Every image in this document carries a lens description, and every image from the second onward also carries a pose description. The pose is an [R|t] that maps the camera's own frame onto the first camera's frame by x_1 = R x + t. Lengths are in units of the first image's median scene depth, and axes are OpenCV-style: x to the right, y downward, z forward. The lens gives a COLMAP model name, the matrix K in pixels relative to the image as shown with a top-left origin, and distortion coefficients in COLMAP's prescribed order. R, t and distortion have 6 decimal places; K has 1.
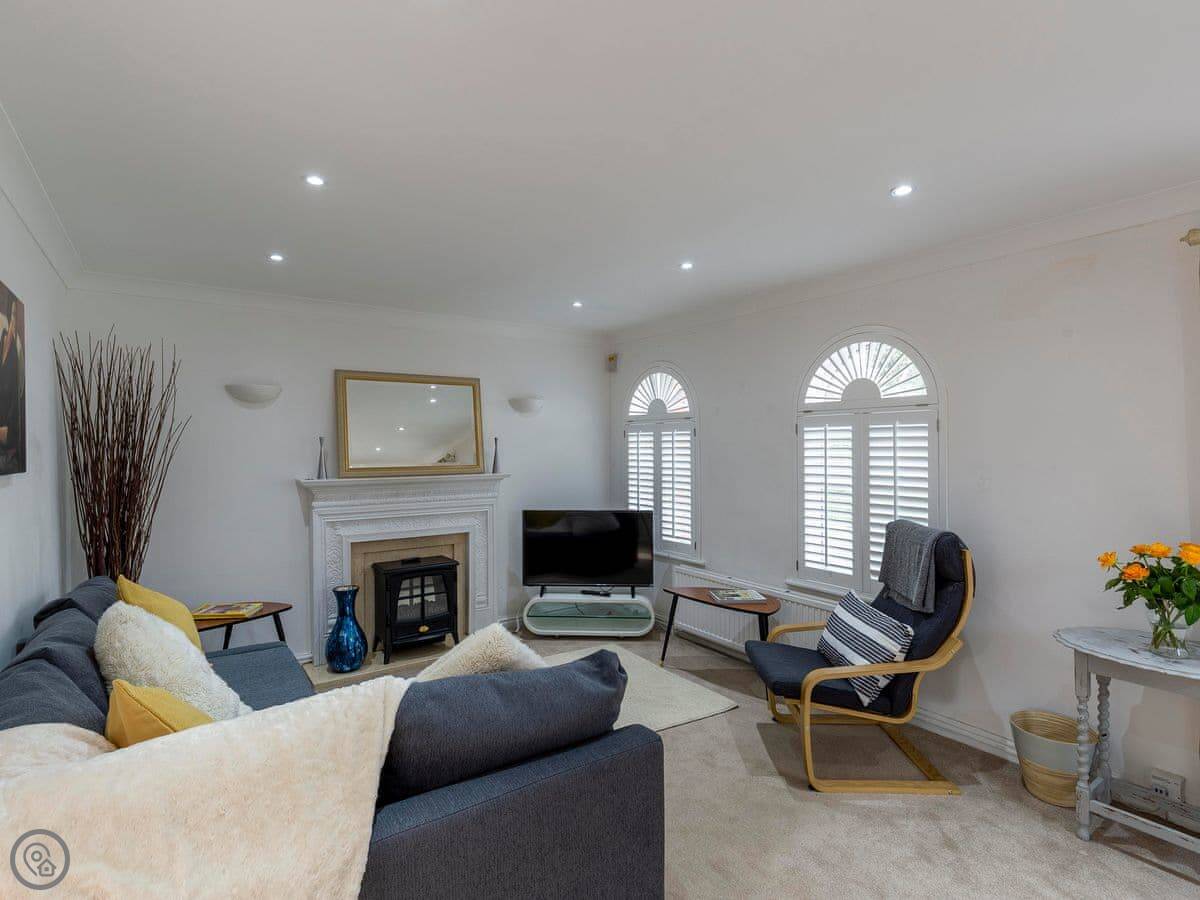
lens RADIAL K [[623.6, 0, 600.0], [0, 623.6, 450.0], [0, 0, 1]] dist [0.001170, -0.000824]
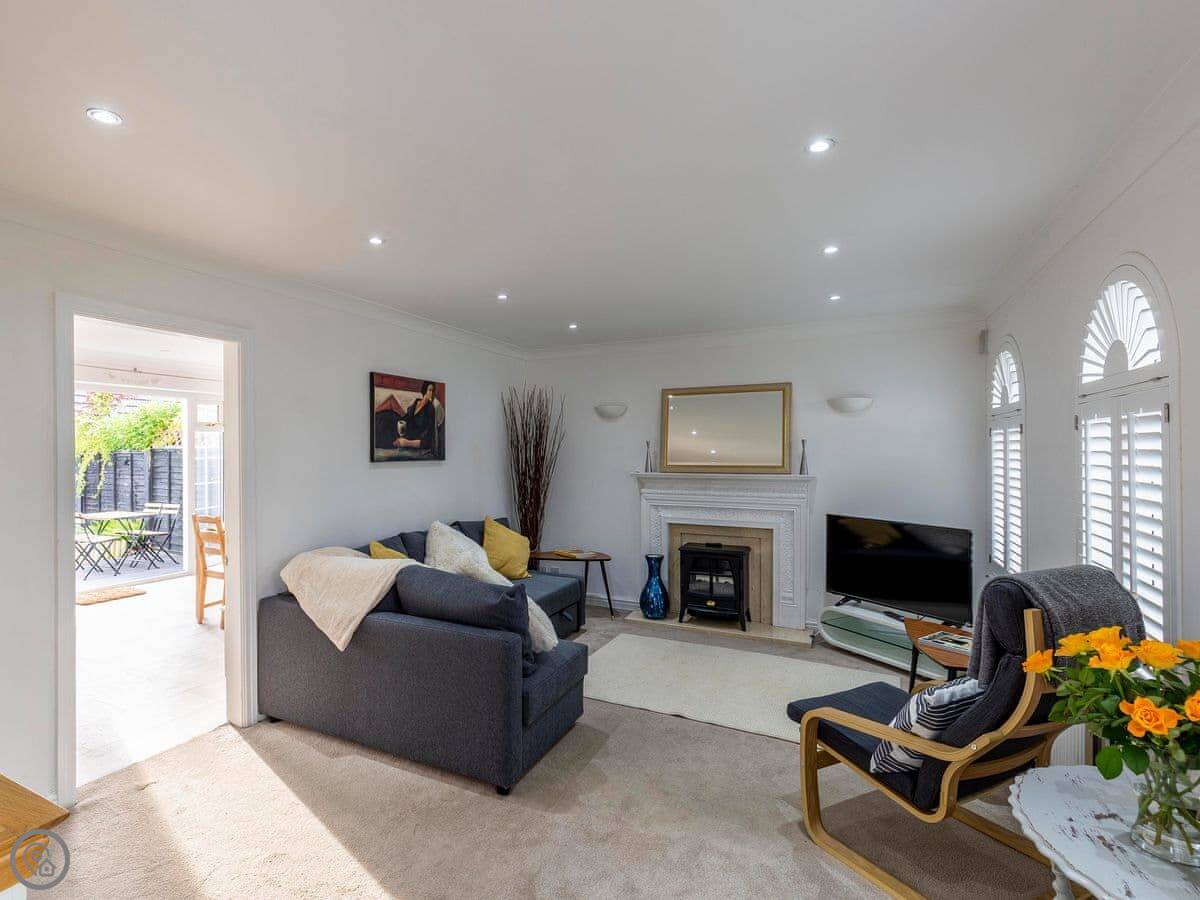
lens RADIAL K [[764.1, 0, 600.0], [0, 764.1, 450.0], [0, 0, 1]] dist [-0.000351, -0.001144]
pose [[0.411593, 0.006140, -0.911347, 0.931044], [-0.003850, 0.999980, 0.004998, -0.008720], [0.911360, 0.001451, 0.411608, 0.213836]]
